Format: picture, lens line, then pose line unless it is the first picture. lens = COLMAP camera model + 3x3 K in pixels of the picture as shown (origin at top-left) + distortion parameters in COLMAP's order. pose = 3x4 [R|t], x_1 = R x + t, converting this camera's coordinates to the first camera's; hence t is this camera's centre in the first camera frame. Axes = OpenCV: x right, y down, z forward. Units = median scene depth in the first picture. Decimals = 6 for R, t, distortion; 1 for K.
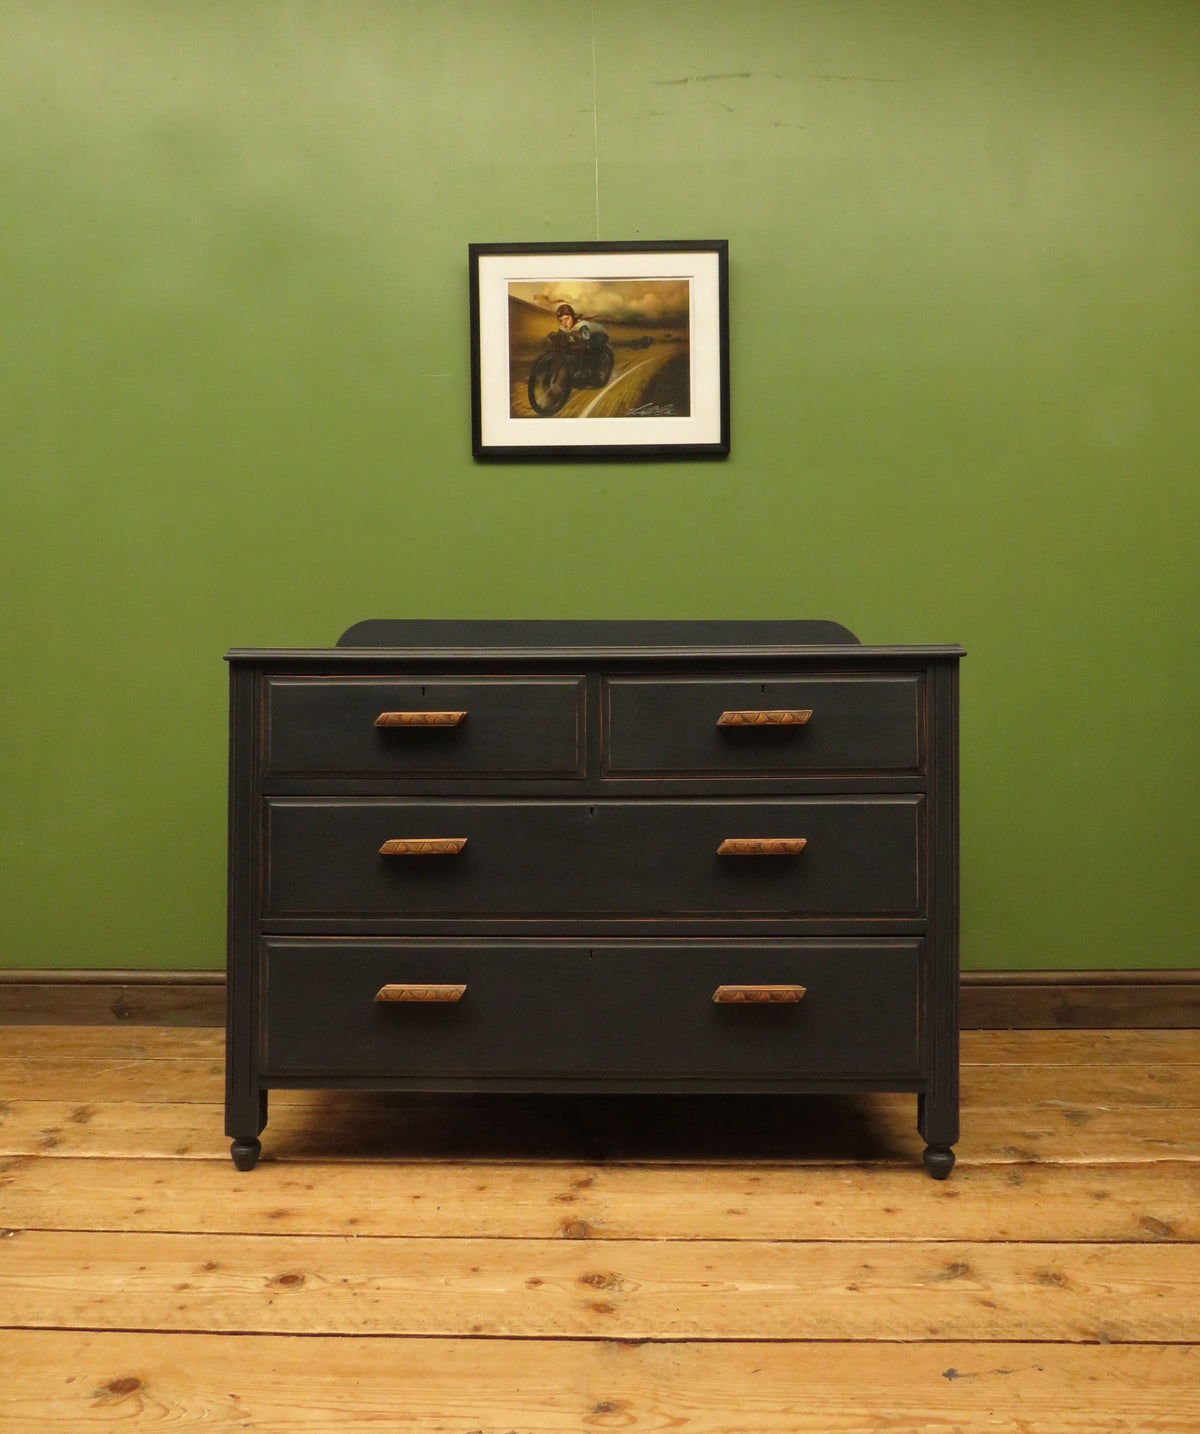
lens RADIAL K [[1138.7, 0, 610.0], [0, 1138.7, 685.1], [0, 0, 1]] dist [-0.062145, 0.022993]
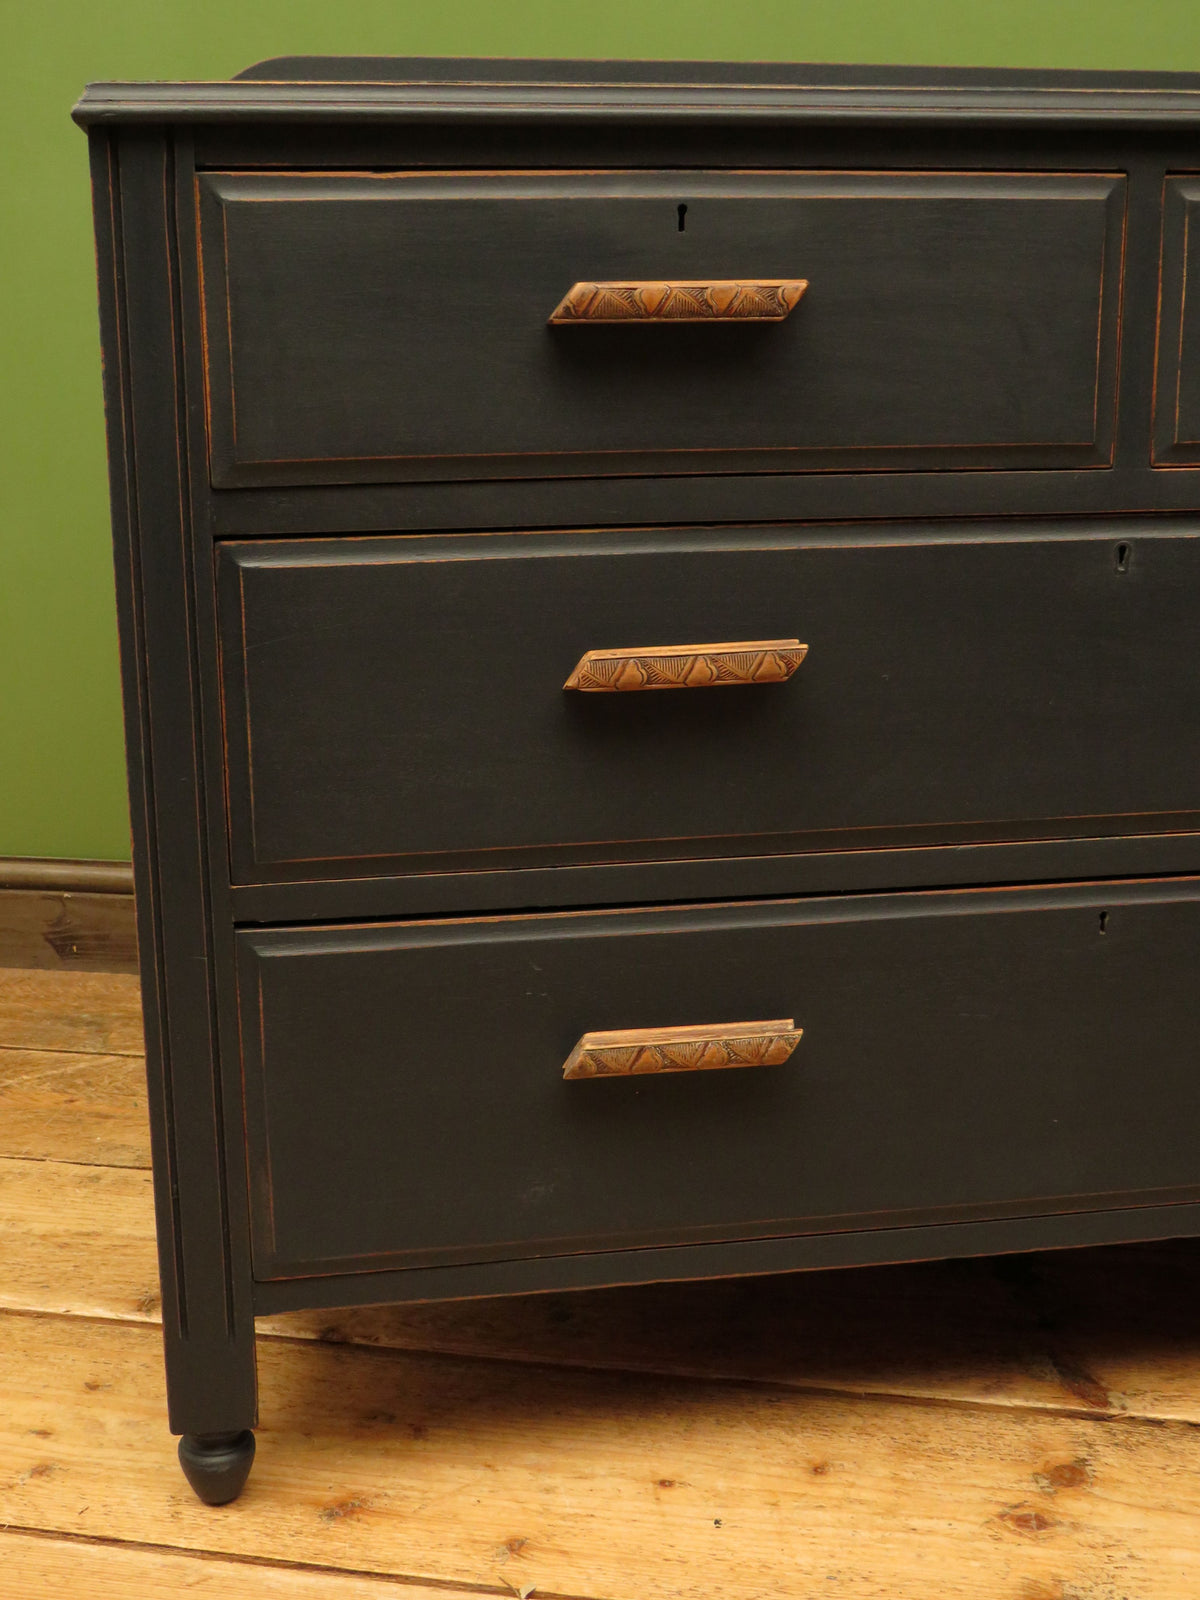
lens RADIAL K [[1937.8, 0, 571.0], [0, 1937.8, 824.1], [0, 0, 1]] dist [-0.059149, 0.000000]
pose [[0.979763, 0.037588, -0.196601, -0.072906], [0.015805, 0.964615, 0.263189, 0.027149], [0.199537, -0.260970, 0.944500, 0.370686]]
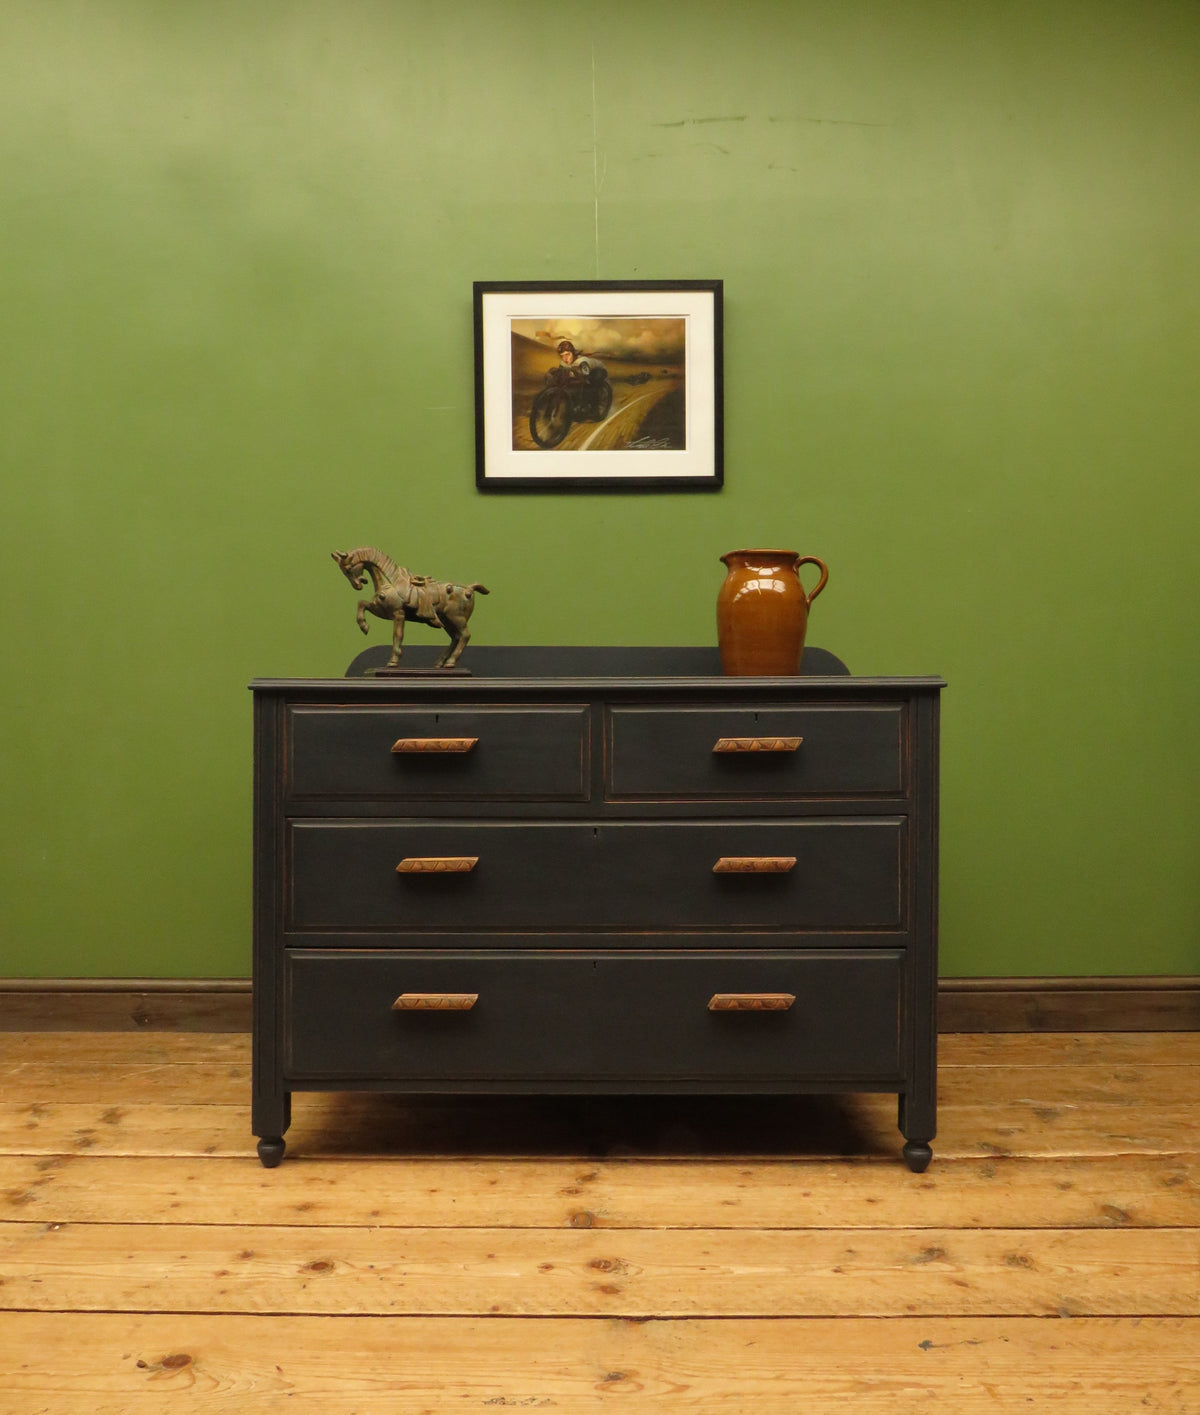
lens RADIAL K [[1131.7, 0, 615.6], [0, 1131.7, 710.7], [0, 0, 1]] dist [-0.069802, 0.029622]
pose [[0.999866, 0.001480, 0.016276, -0.015446], [-0.001769, 0.999840, 0.017789, -0.022449], [-0.016247, -0.017816, 0.999709, -0.061116]]
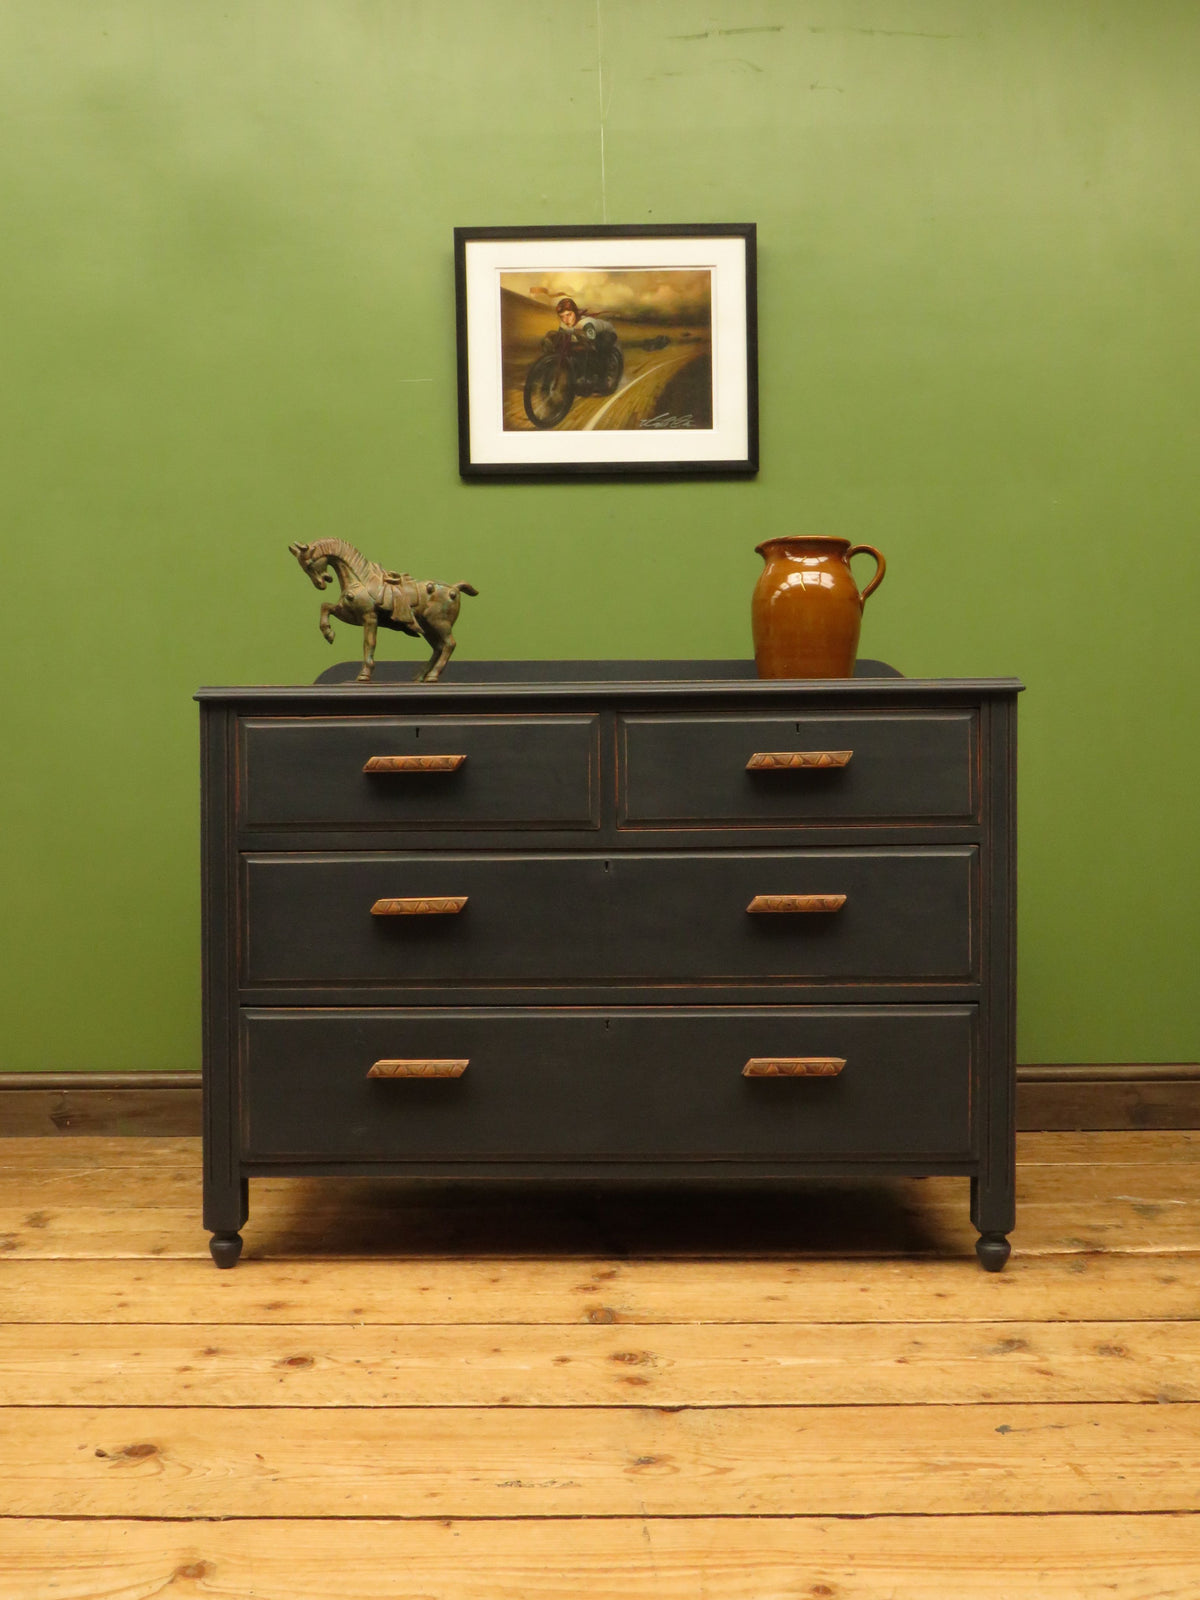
lens RADIAL K [[1428.1, 0, 617.3], [0, 1428.1, 829.2], [0, 0, 1]] dist [-0.071403, 0.032676]
pose [[0.999851, -0.006500, 0.016002, -0.031037], [0.005880, 0.999242, 0.038482, 0.038343], [-0.016240, -0.038382, 0.999131, -0.134939]]
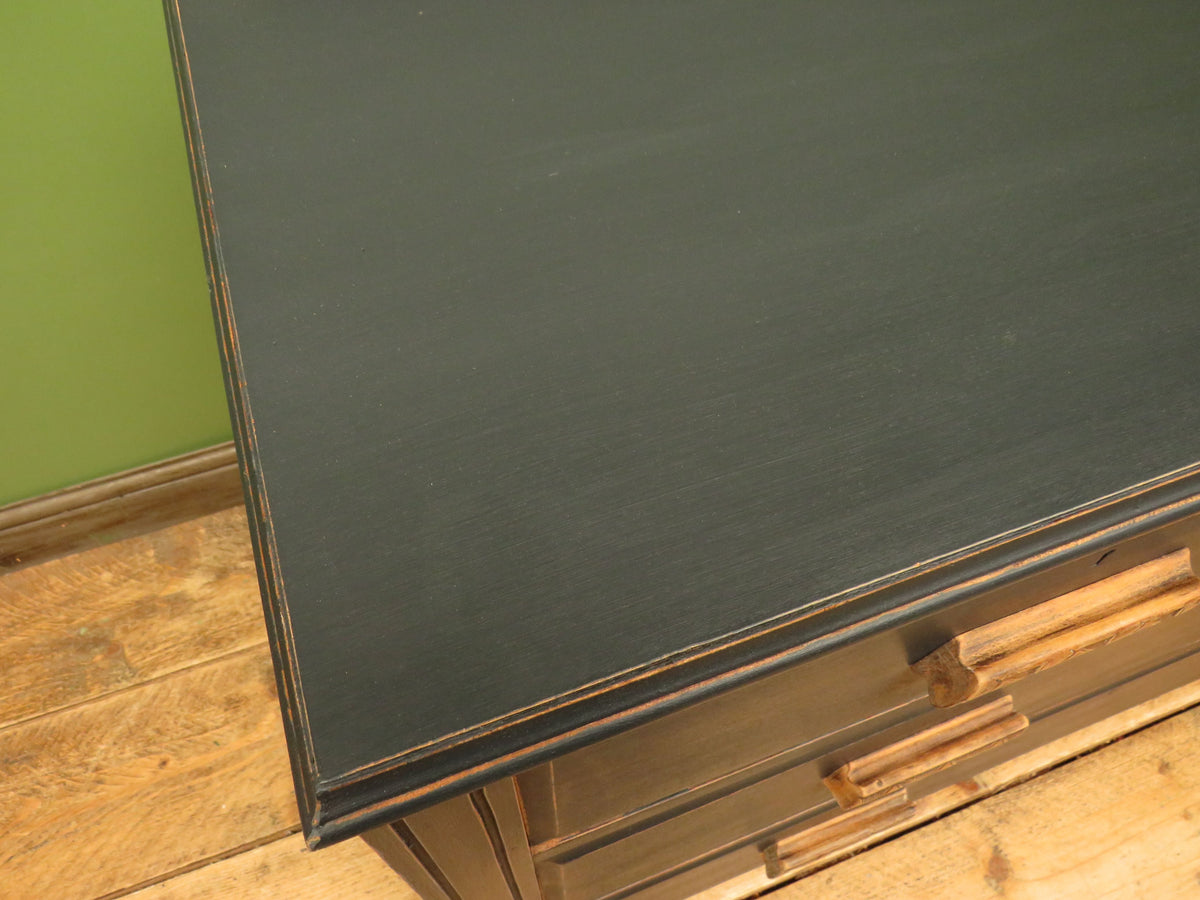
lens RADIAL K [[852.0, 0, 588.4], [0, 852.0, 467.2], [0, 0, 1]] dist [-0.025867, -0.005268]
pose [[0.937778, -0.281169, 0.203756, -0.324620], [-0.011503, 0.561315, 0.827522, -0.173250], [-0.347045, -0.778376, 0.523155, 1.024589]]
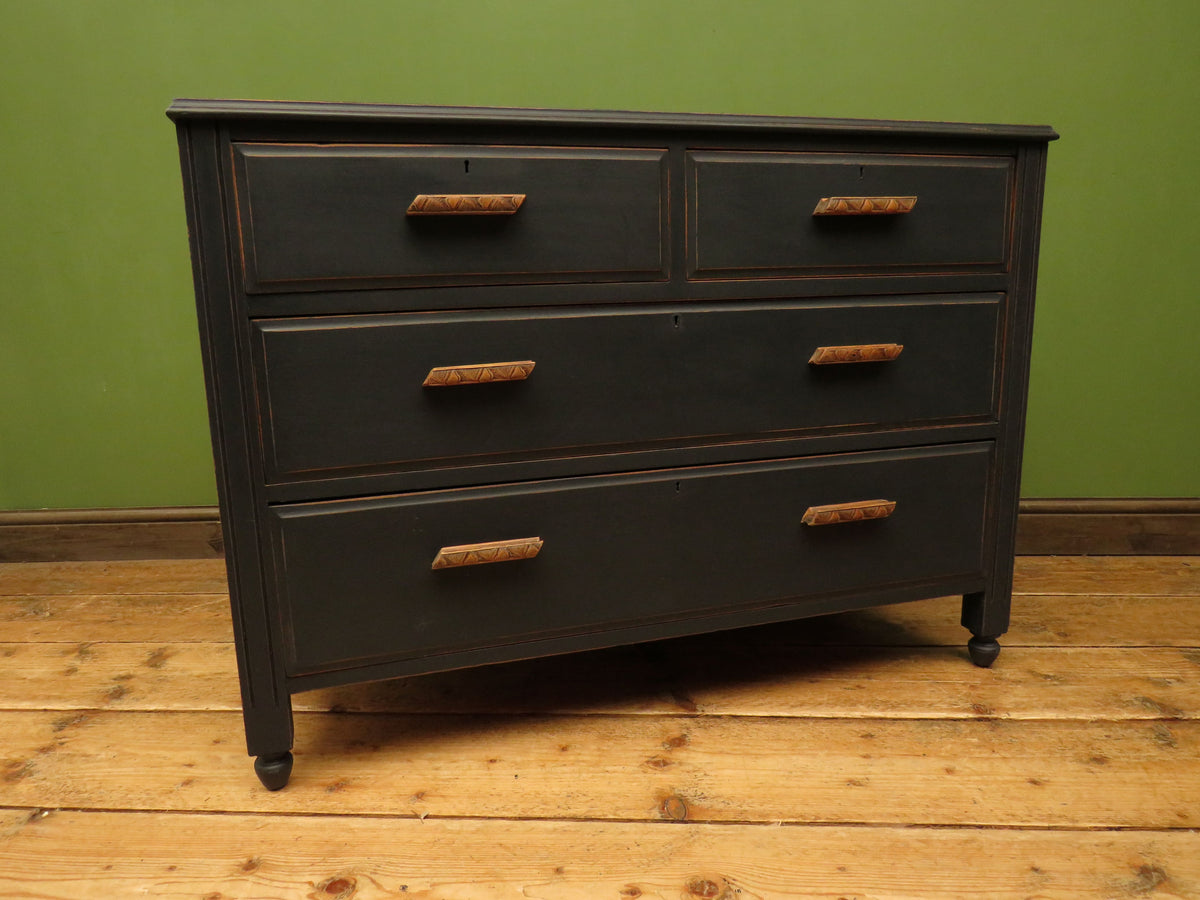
lens RADIAL K [[845.5, 0, 604.6], [0, 845.5, 475.7], [0, 0, 1]] dist [-0.019262, -0.016075]
pose [[0.998234, -0.012632, -0.058050, -0.039936], [0.025795, 0.972376, 0.231991, 0.077653], [0.053516, -0.233079, 0.970984, 0.395077]]
